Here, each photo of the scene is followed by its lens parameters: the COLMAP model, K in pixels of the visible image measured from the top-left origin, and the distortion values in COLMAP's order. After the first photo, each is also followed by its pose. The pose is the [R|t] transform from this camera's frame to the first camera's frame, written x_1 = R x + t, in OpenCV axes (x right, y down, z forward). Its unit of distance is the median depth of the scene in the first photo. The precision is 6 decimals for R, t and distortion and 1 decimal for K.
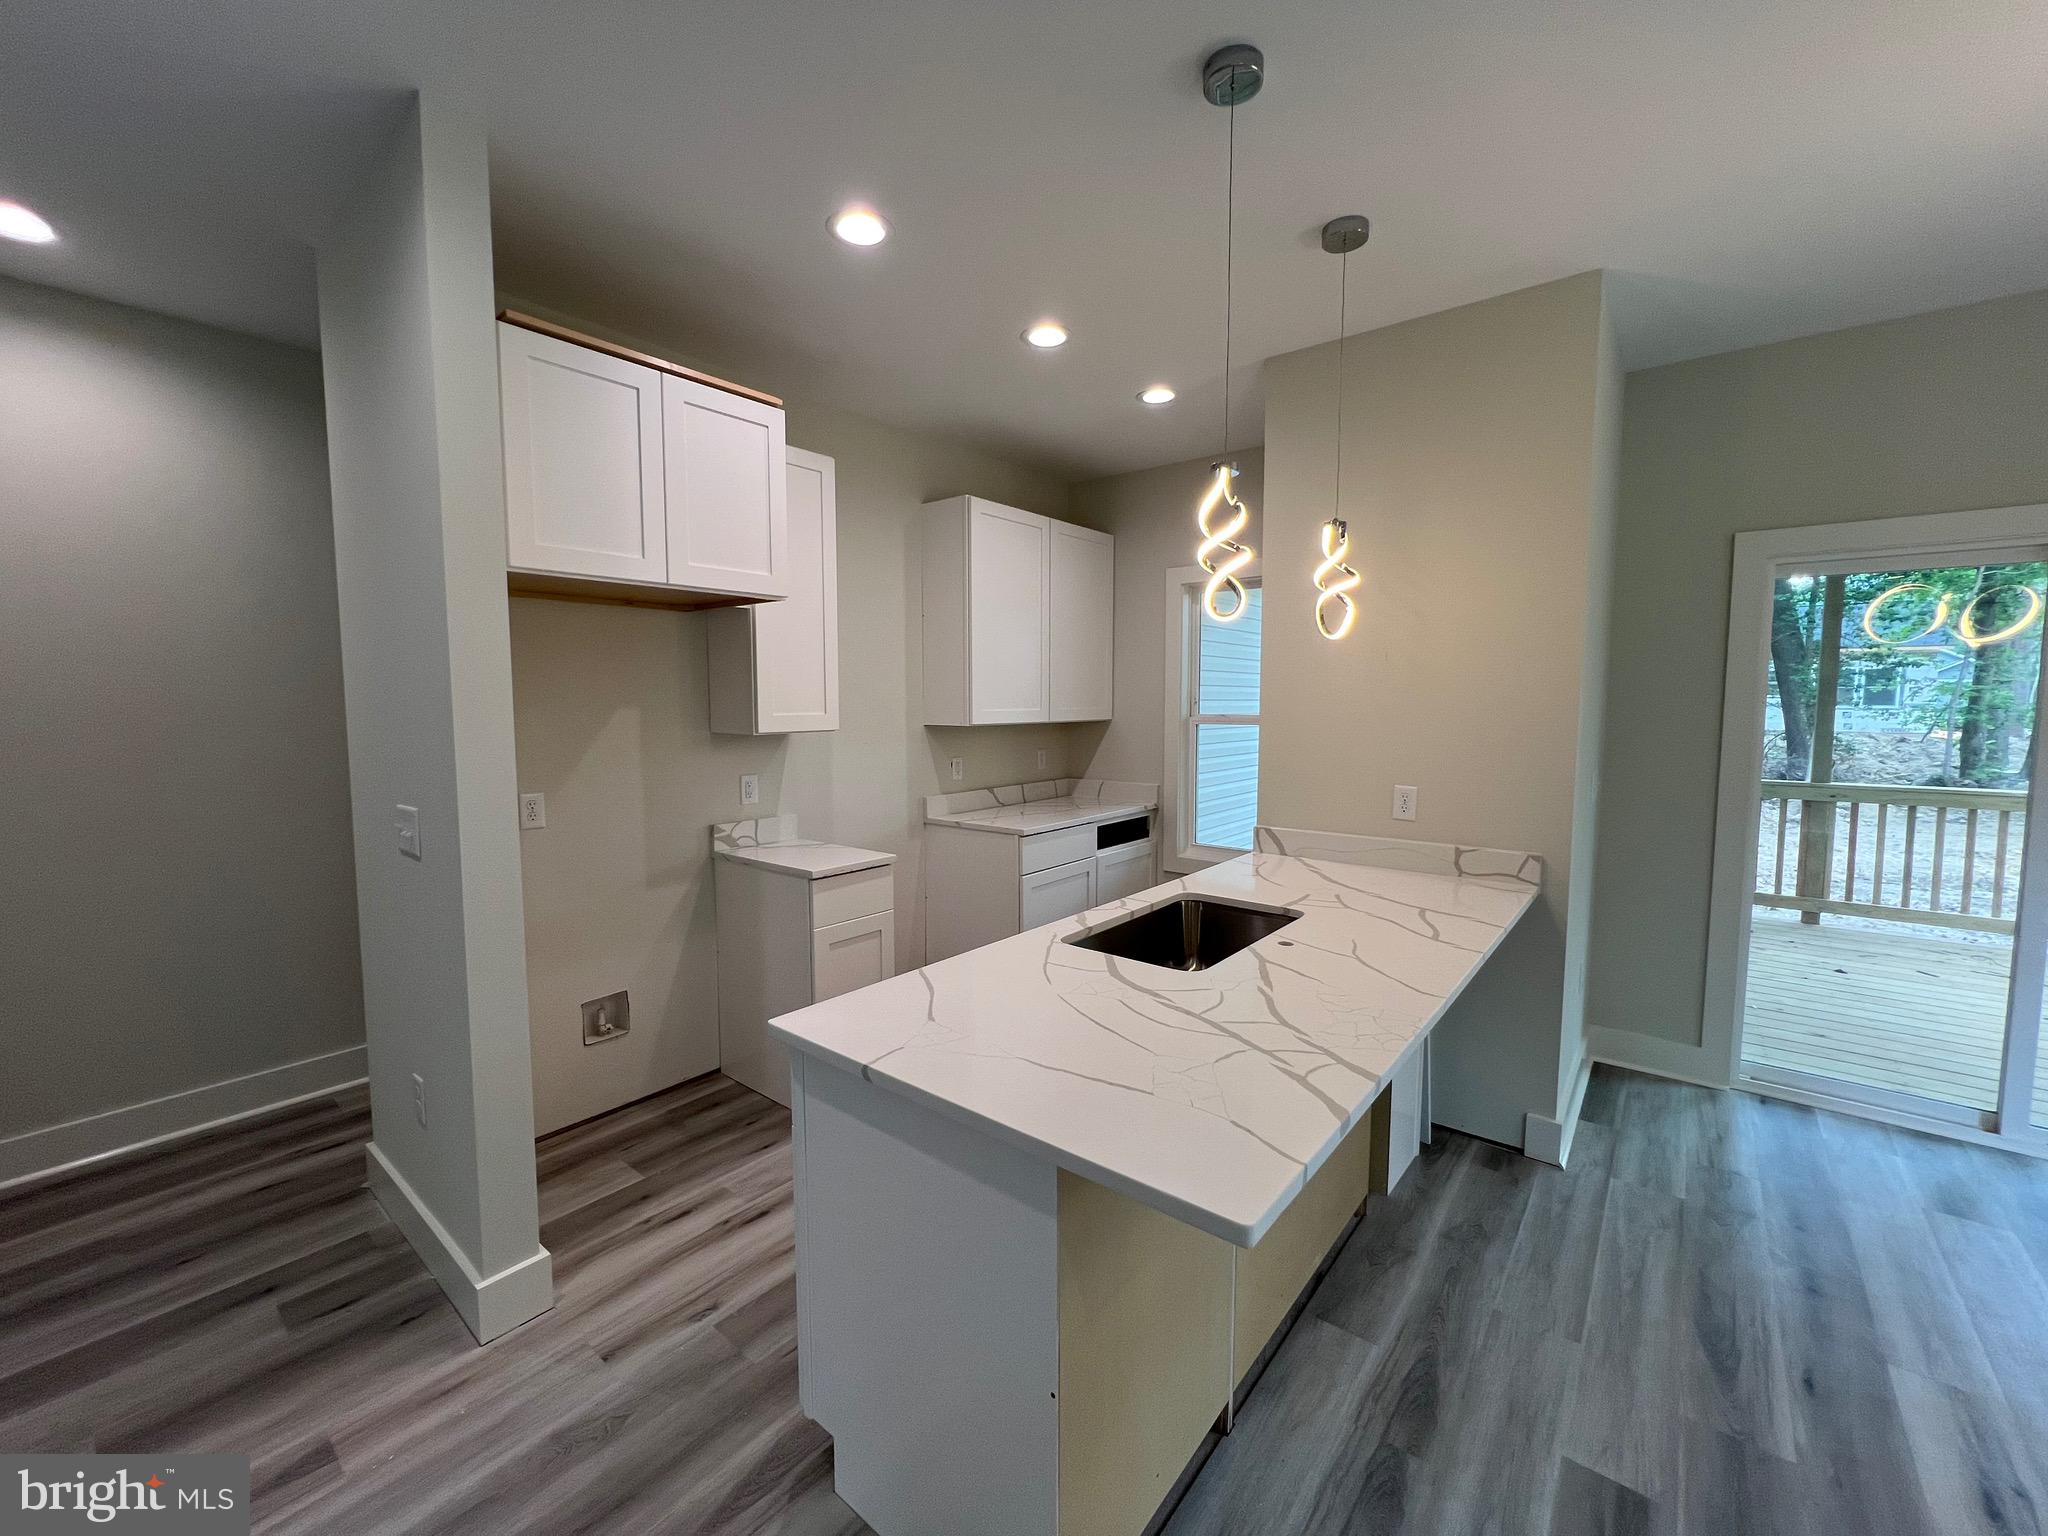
lens RADIAL K [[811.9, 0, 1016.6], [0, 811.9, 763.5], [0, 0, 1]] dist [-0.003542, -0.000237]
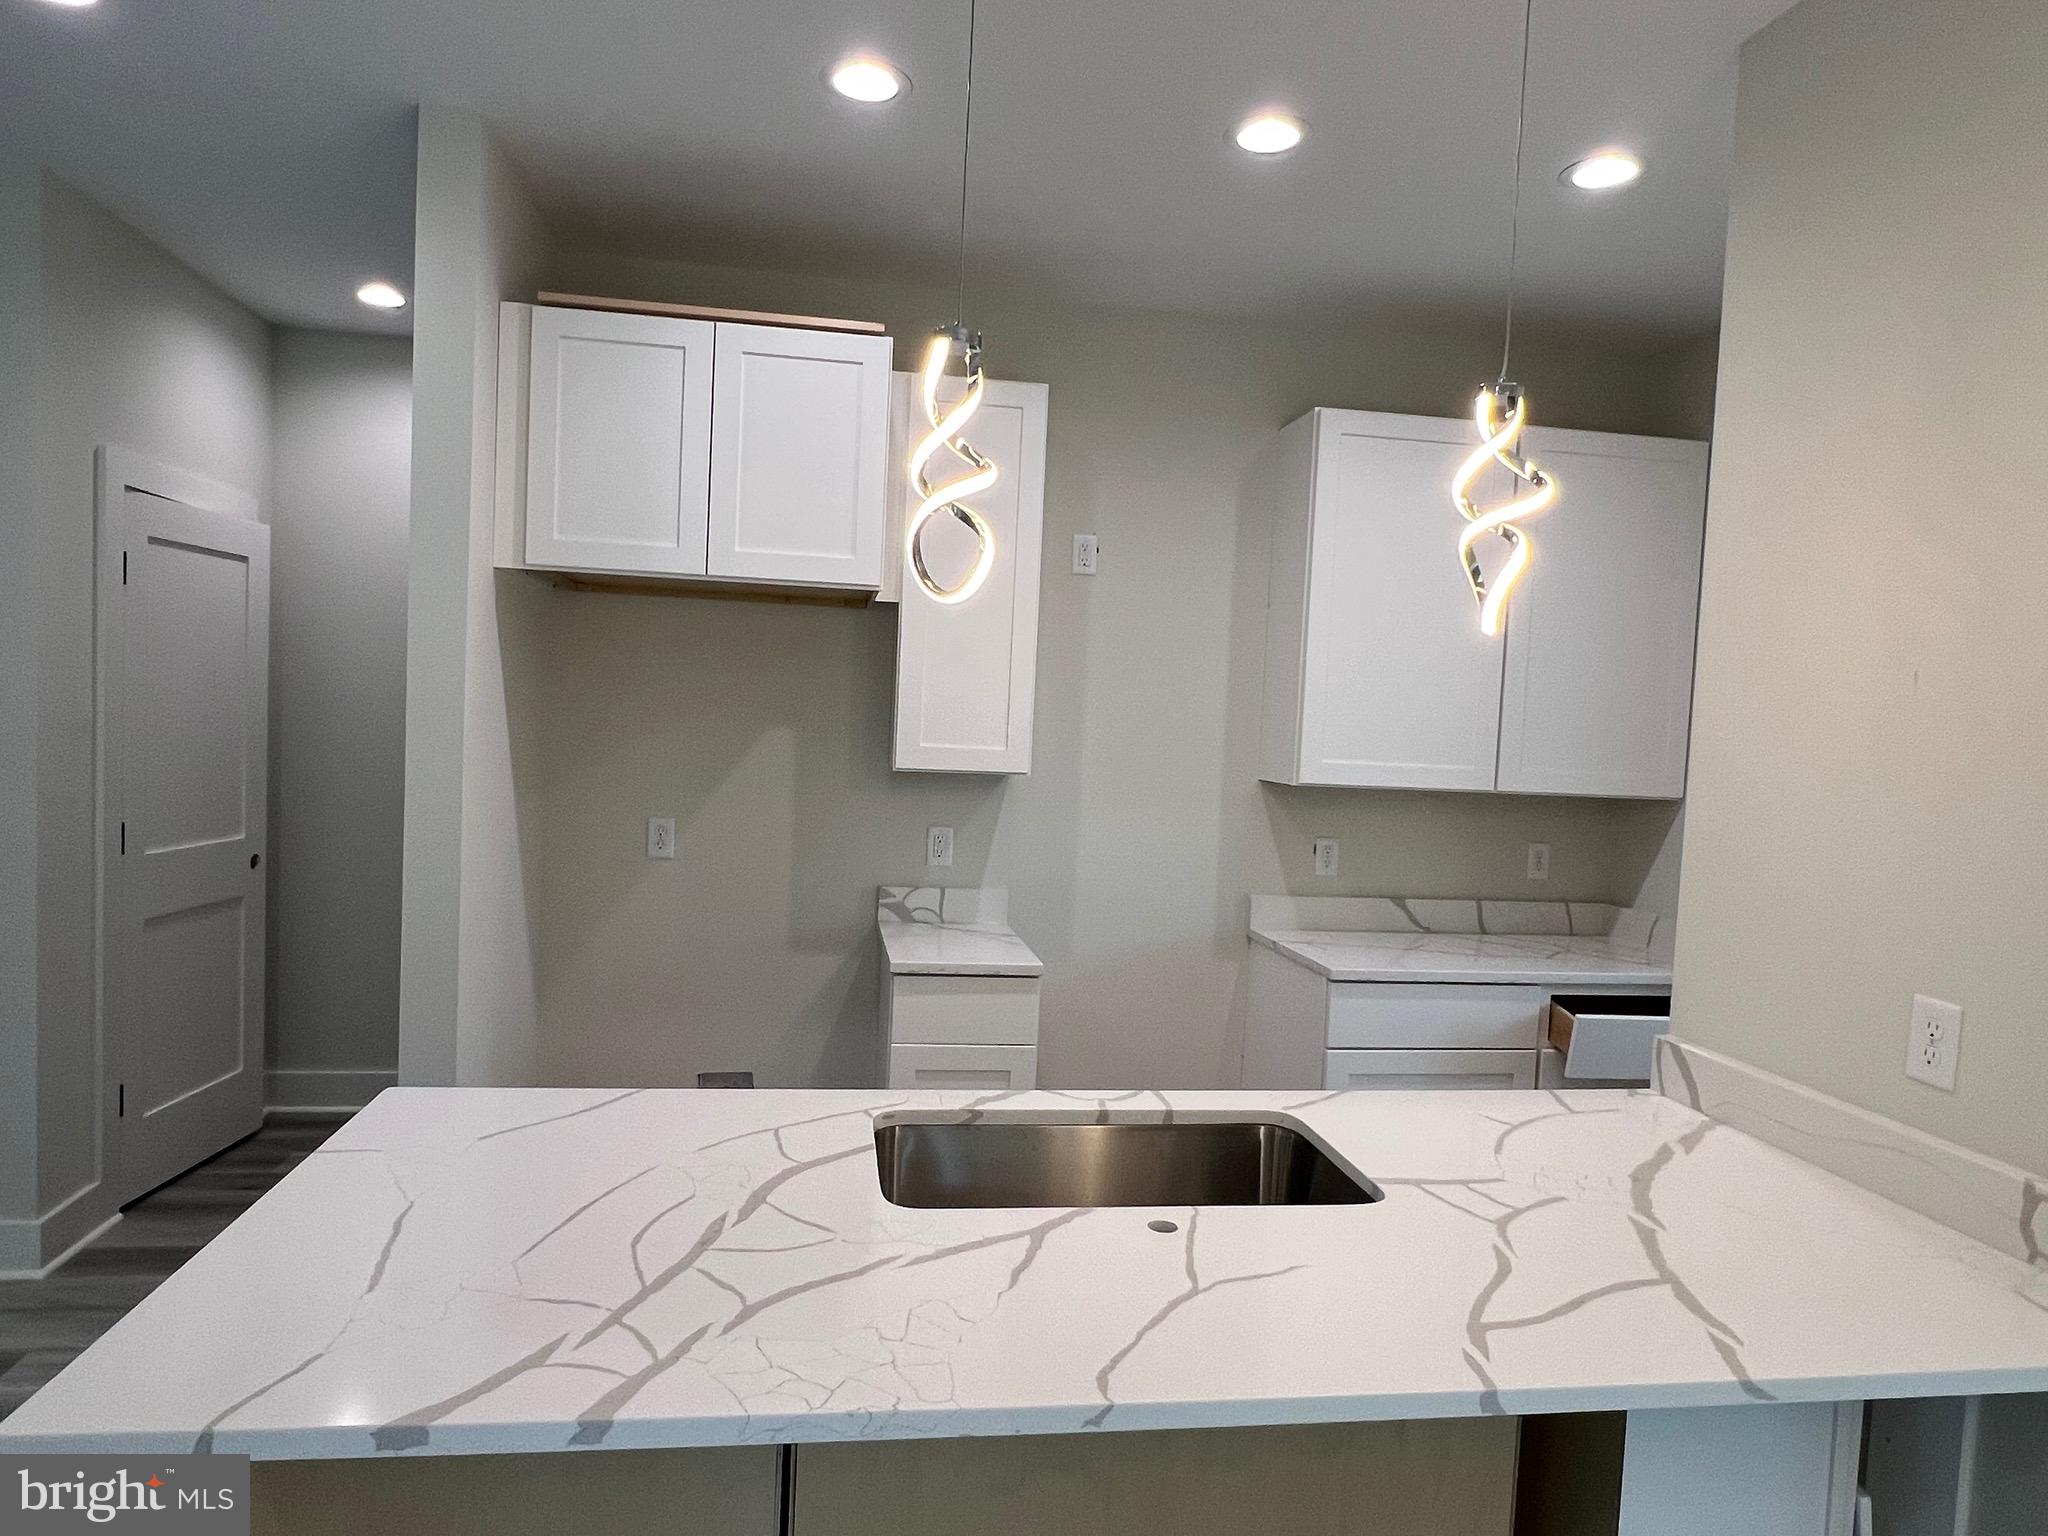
lens RADIAL K [[1227.0, 0, 1016.6], [0, 1227.0, 776.3], [0, 0, 1]] dist [-0.003866, -0.000124]
pose [[0.742371, 0.066689, -0.666662, 0.511531], [-0.100222, 0.994892, -0.012081, -0.027138], [0.662451, 0.075783, 0.745262, 0.233321]]
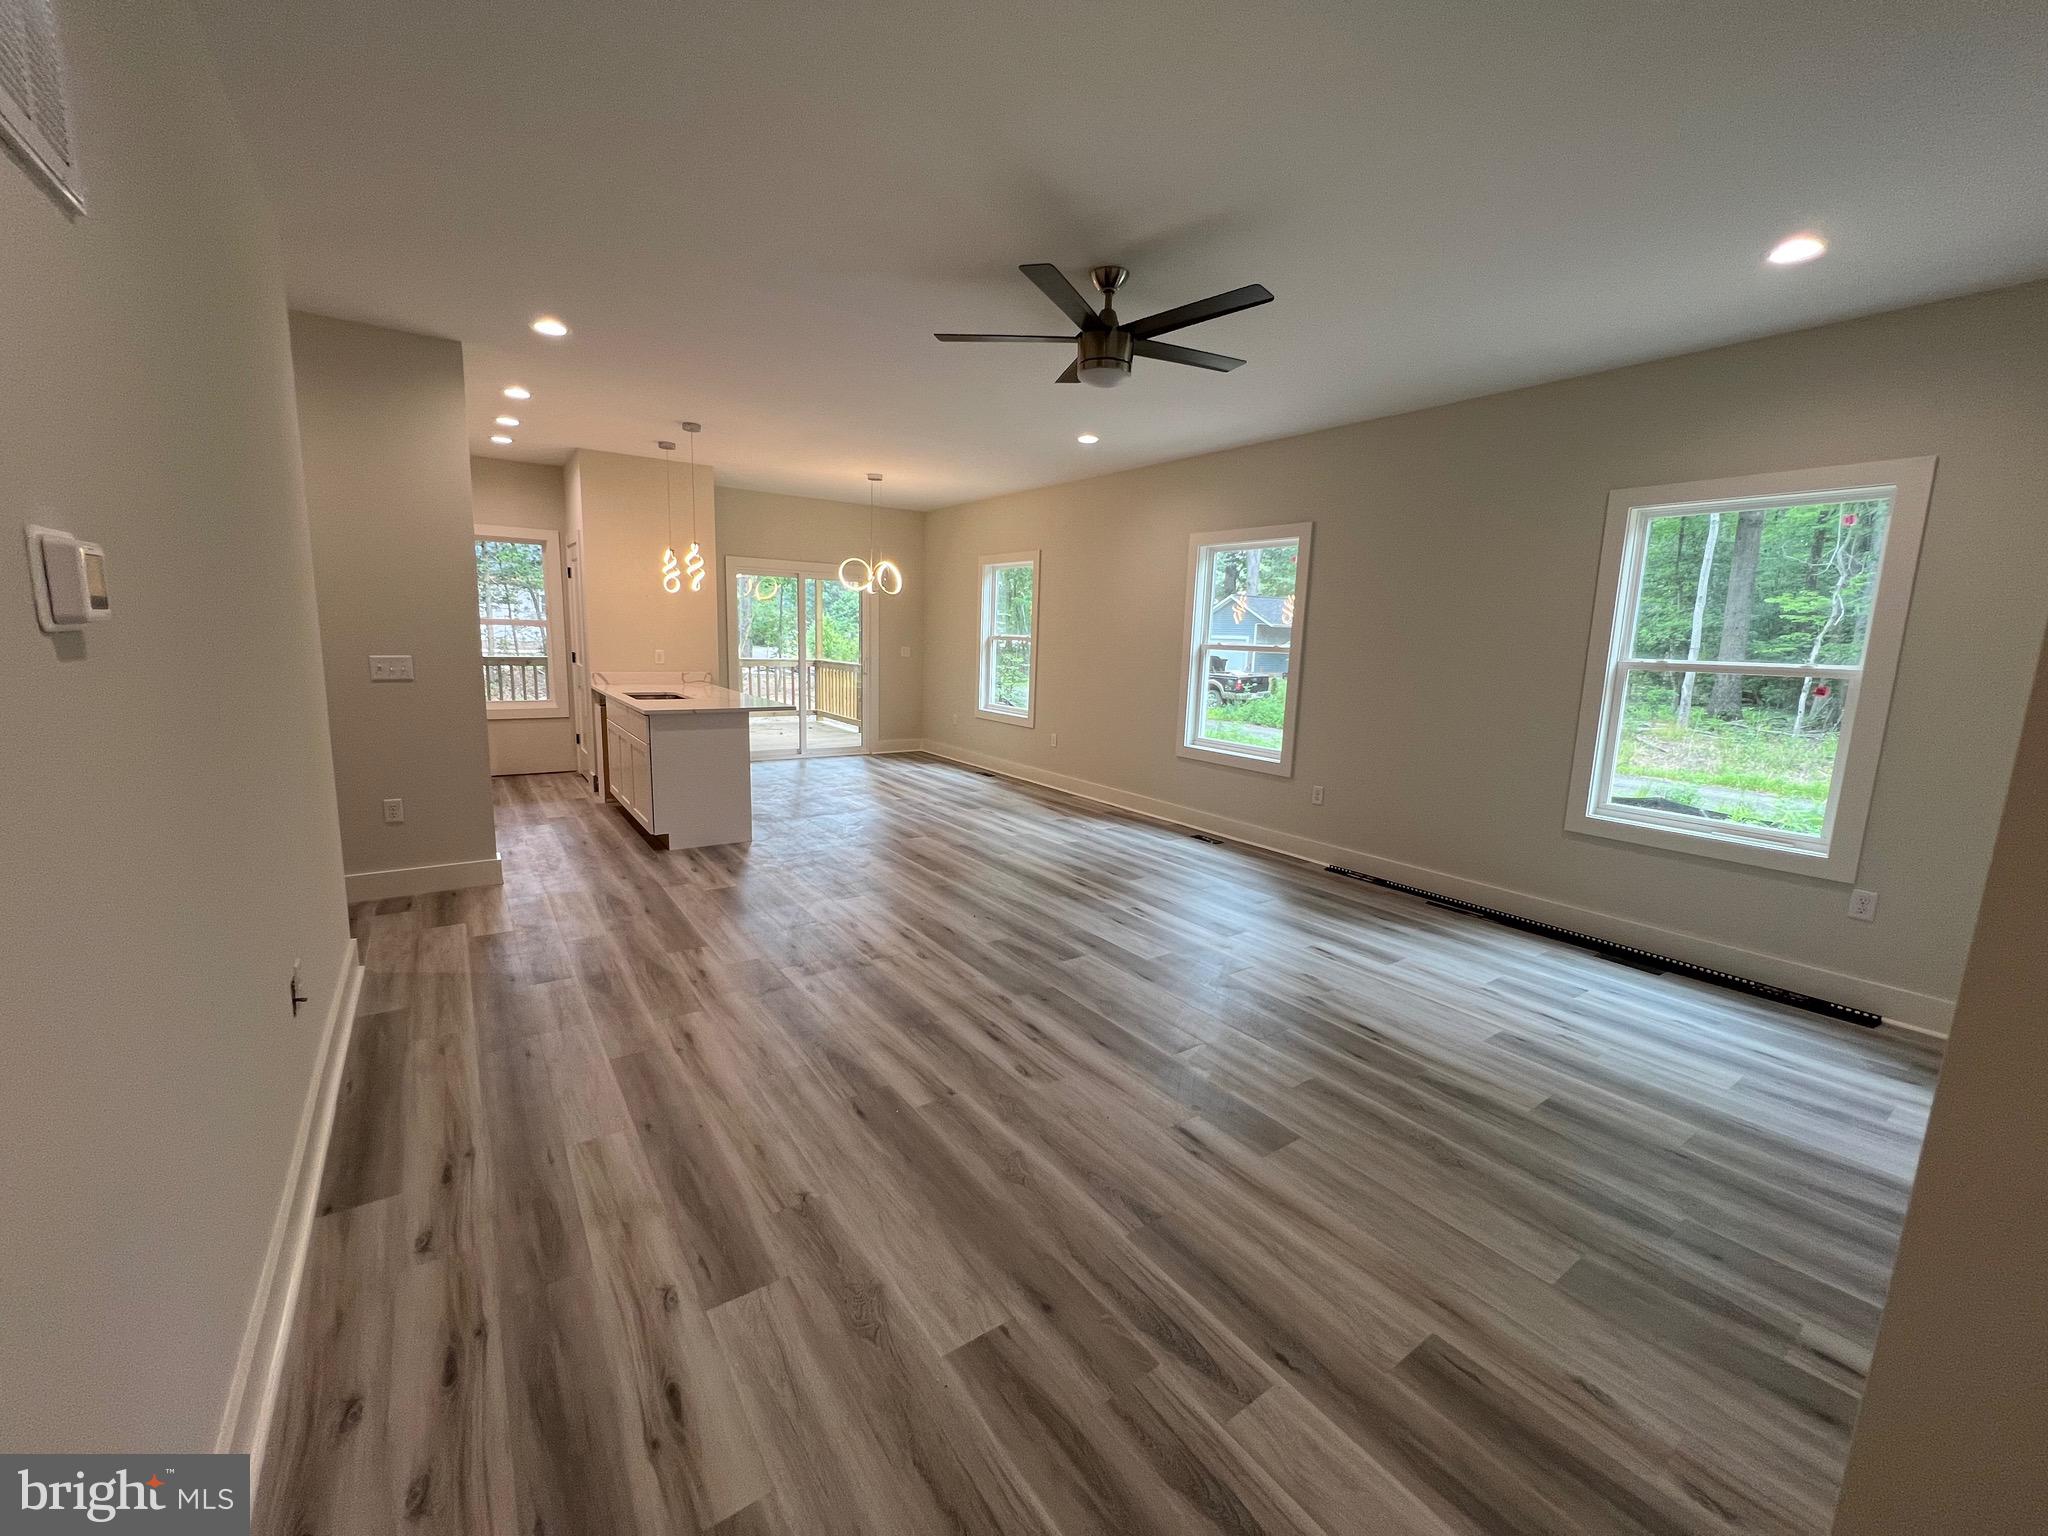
lens RADIAL K [[822.7, 0, 1021.0], [0, 822.7, 765.3], [0, 0, 1]] dist [-0.000869, 0.000810]
pose [[0.269769, -0.142808, 0.952276, -1.568906], [0.045028, 0.989730, 0.135669, 0.079680], [-0.961872, 0.006280, 0.273429, -0.700548]]
